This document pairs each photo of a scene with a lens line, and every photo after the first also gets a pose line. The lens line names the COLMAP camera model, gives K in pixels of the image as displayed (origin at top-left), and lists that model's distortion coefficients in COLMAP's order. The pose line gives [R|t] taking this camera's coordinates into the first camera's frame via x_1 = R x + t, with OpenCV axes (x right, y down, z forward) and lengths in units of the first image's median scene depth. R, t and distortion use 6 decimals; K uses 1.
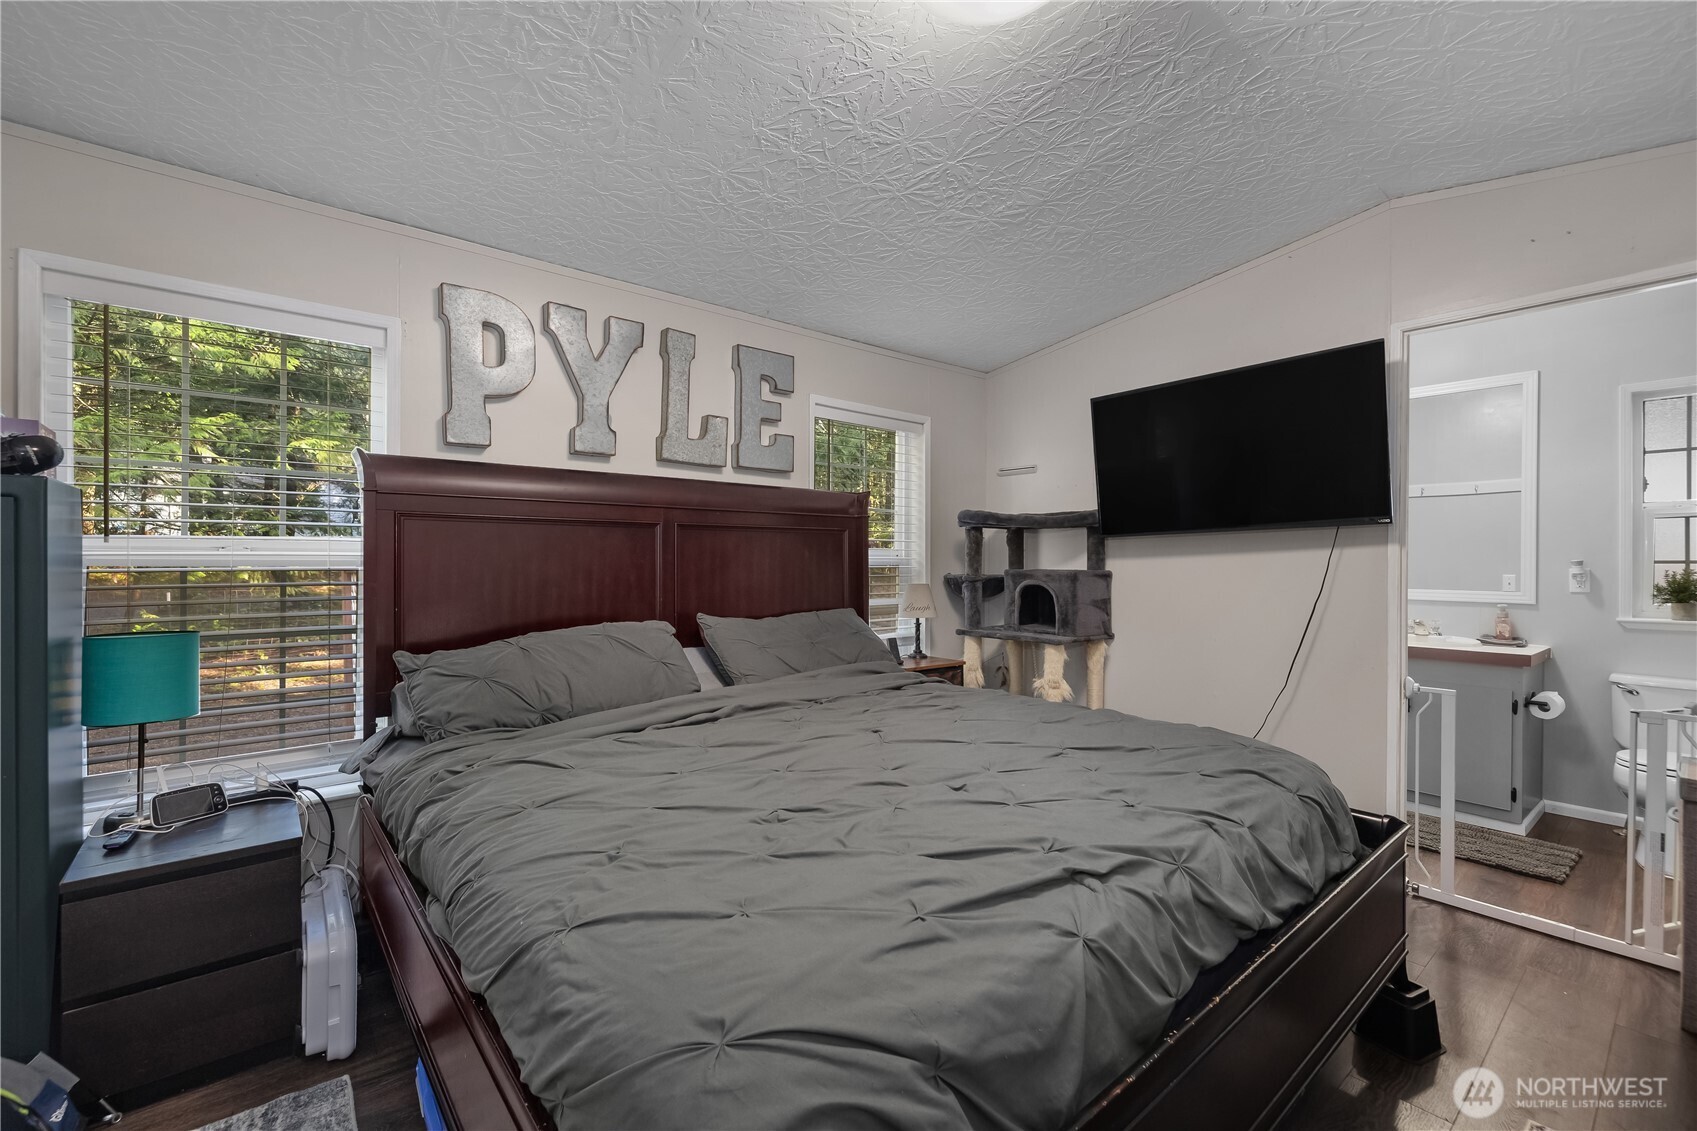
lens RADIAL K [[738.1, 0, 855.6], [0, 738.1, 567.2], [0, 0, 1]] dist [0.008984, -0.000553]
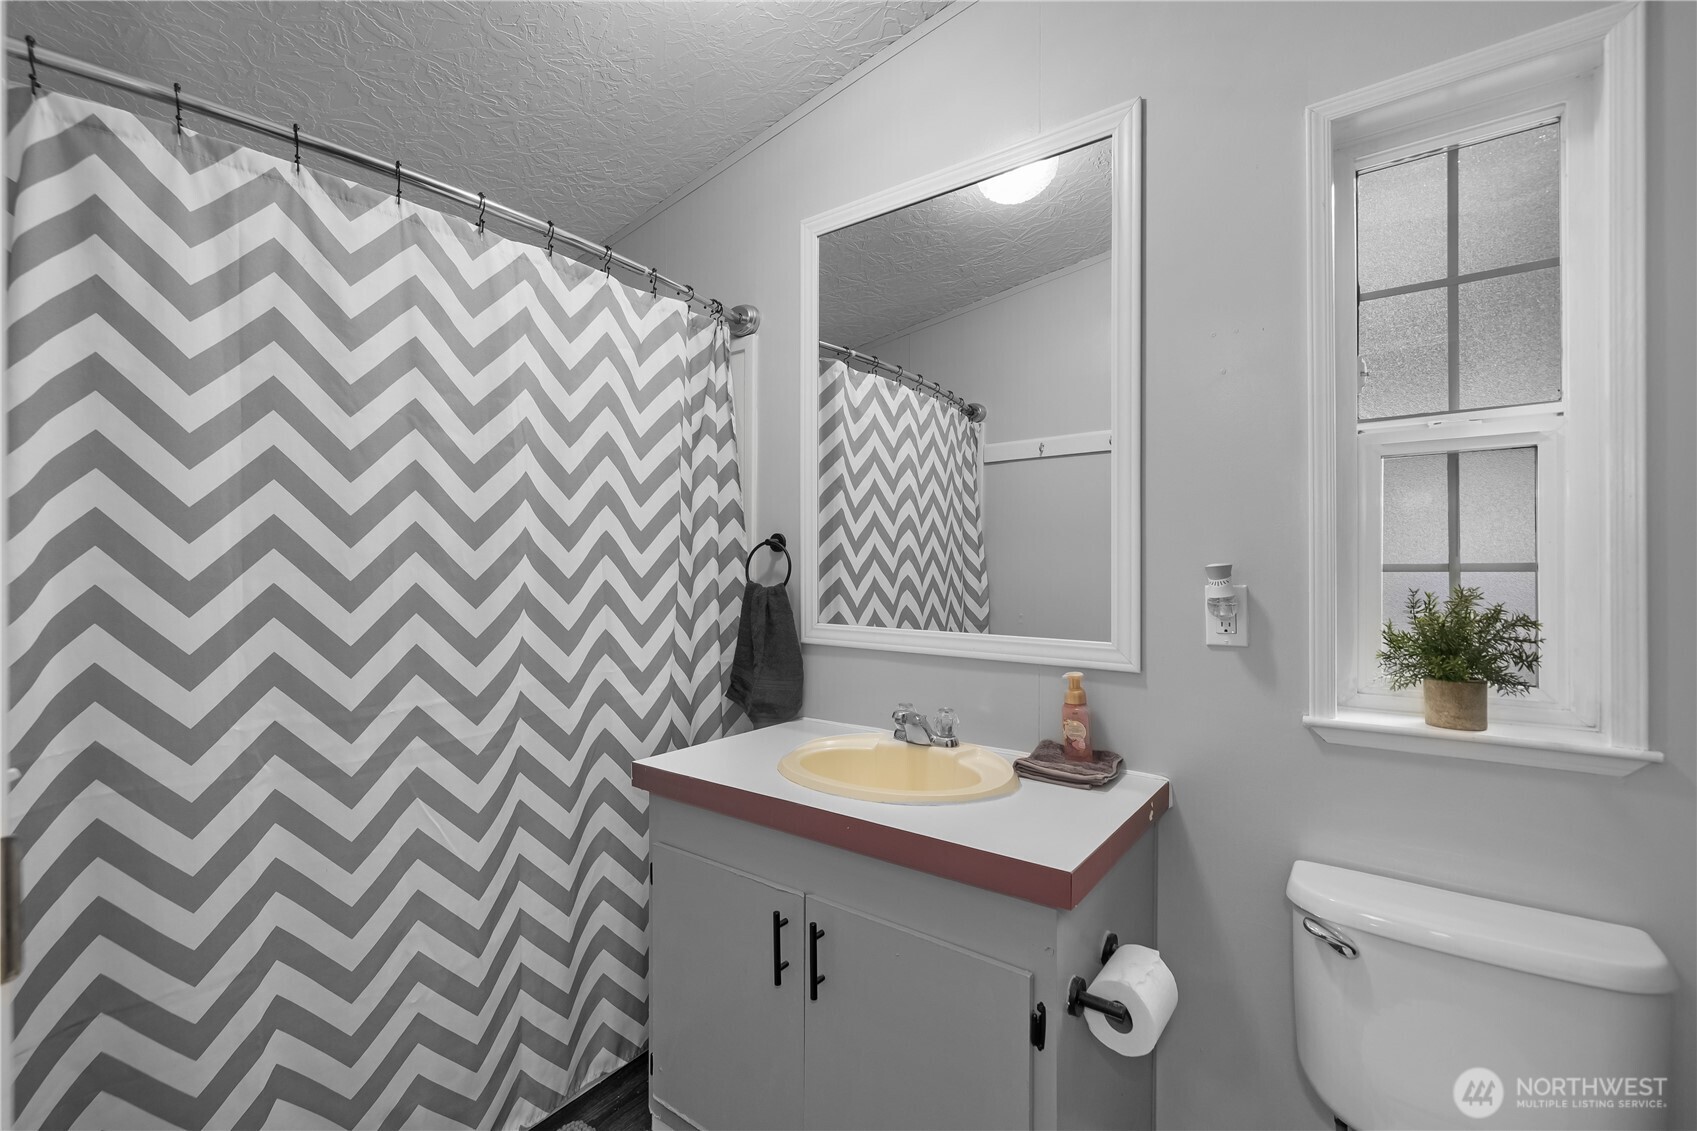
lens RADIAL K [[738.1, 0, 842.1], [0, 738.1, 563.3], [0, 0, 1]] dist [0.008984, -0.000553]
pose [[0.976675, -0.002524, 0.214707, 0.723380], [0.004783, 0.999939, -0.010002, -0.006999], [-0.214668, 0.010796, 0.976627, 0.692879]]
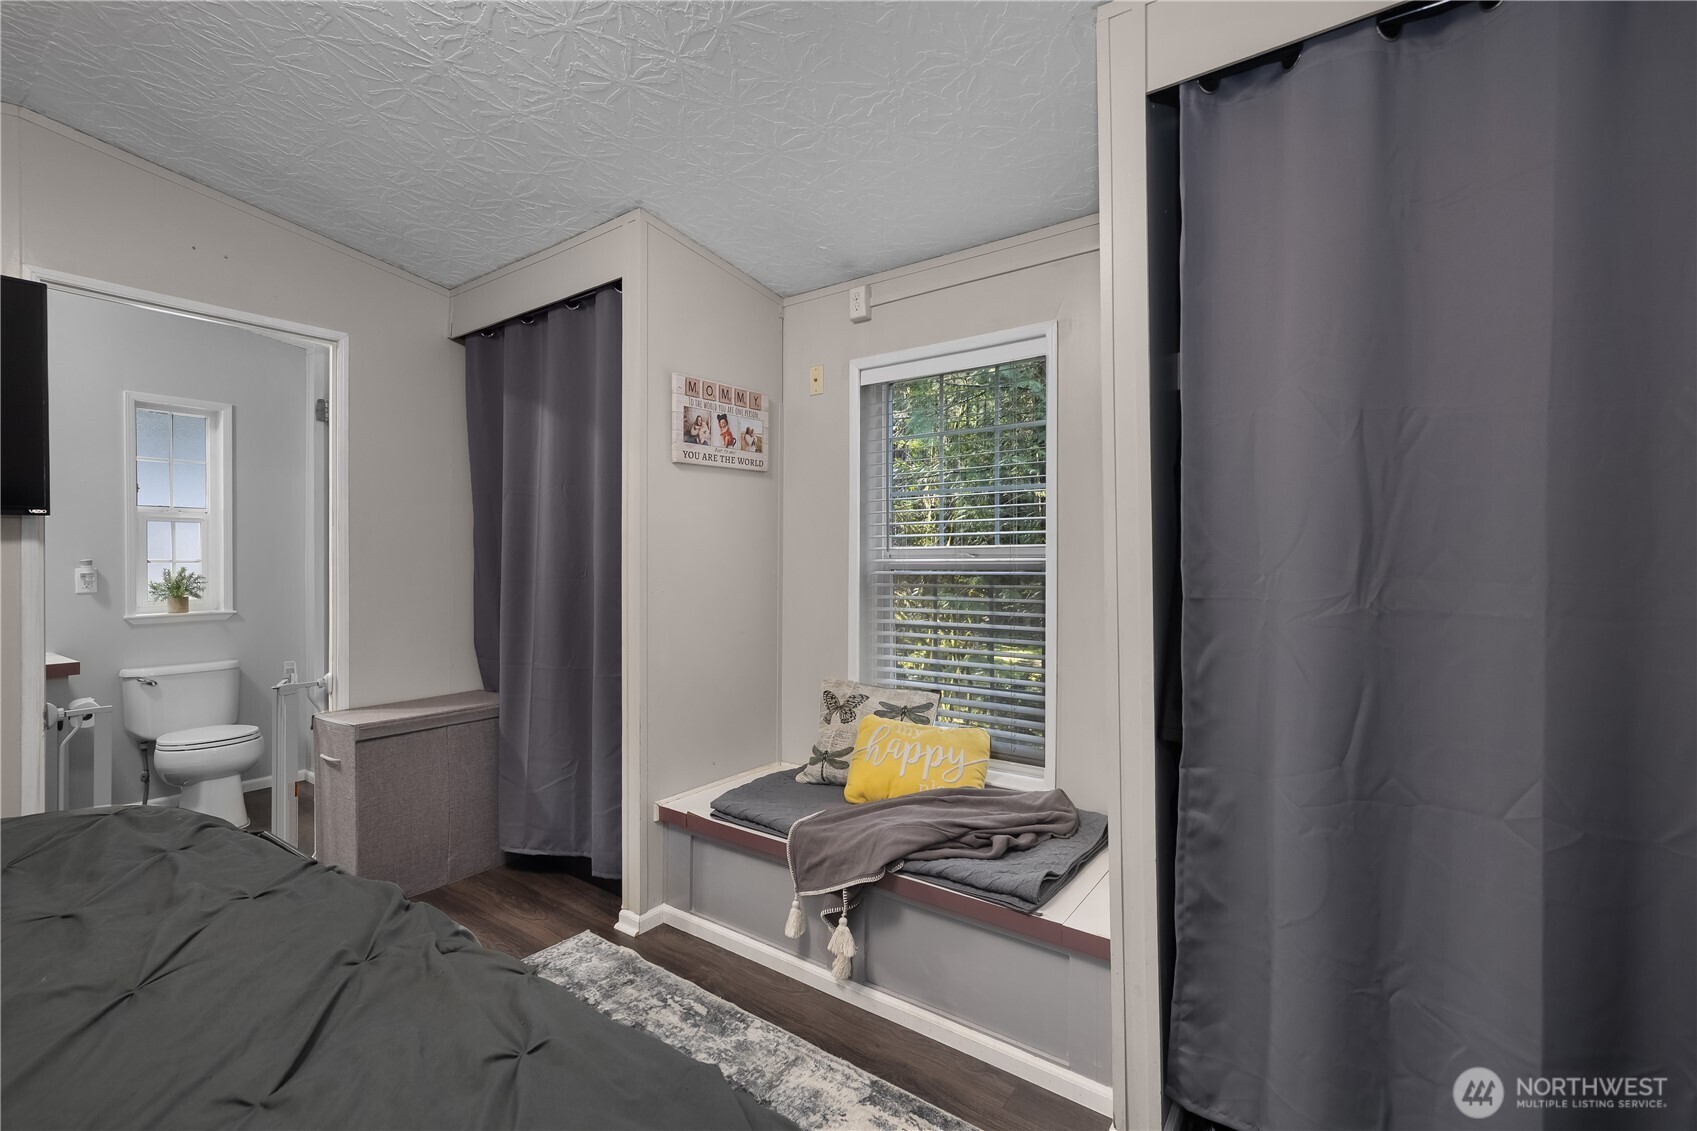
lens RADIAL K [[738.1, 0, 848.6], [0, 738.1, 560.3], [0, 0, 1]] dist [0.008984, -0.000553]
pose [[-0.230154, -0.002010, 0.973152, -0.213405], [0.008608, 0.999955, 0.004101, -0.003905], [-0.973116, 0.009320, -0.230126, 0.265216]]
